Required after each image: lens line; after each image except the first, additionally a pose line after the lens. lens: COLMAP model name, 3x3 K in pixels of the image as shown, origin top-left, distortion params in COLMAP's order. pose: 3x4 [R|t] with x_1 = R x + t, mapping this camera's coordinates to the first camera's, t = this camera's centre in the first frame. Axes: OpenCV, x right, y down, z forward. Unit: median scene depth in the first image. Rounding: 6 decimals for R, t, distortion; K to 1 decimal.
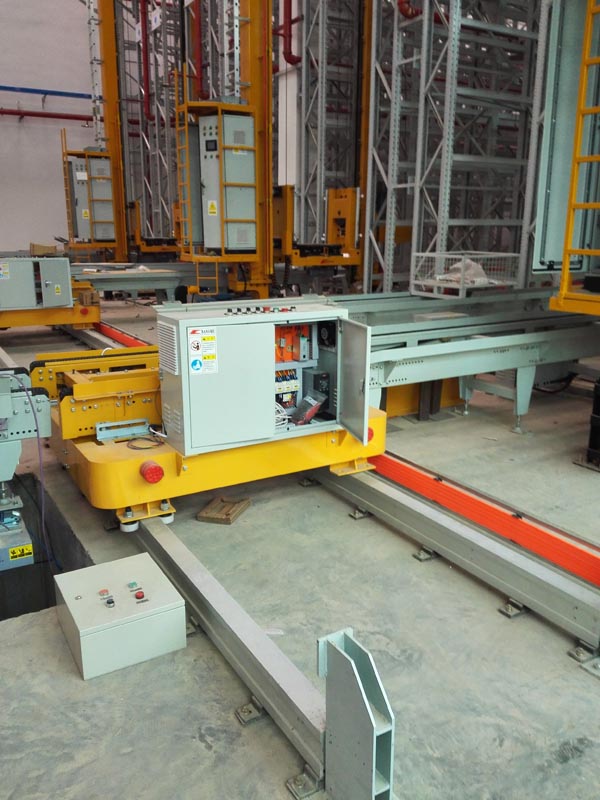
lens RADIAL K [[670.1, 0, 300.0], [0, 670.1, 400.0], [0, 0, 1]] dist [0.052604, -0.106556]
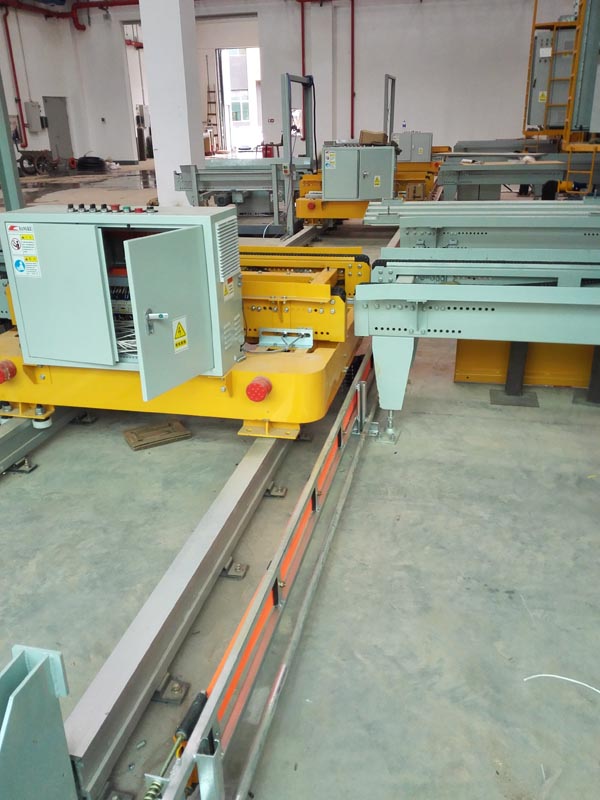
lens RADIAL K [[670.1, 0, 300.0], [0, 670.1, 400.0], [0, 0, 1]] dist [0.052604, -0.106556]
pose [[0.719143, 0.245989, -0.649863, 0.535067], [-0.146883, 0.967923, 0.203841, -0.084378], [0.679160, -0.051137, 0.732207, 0.420104]]
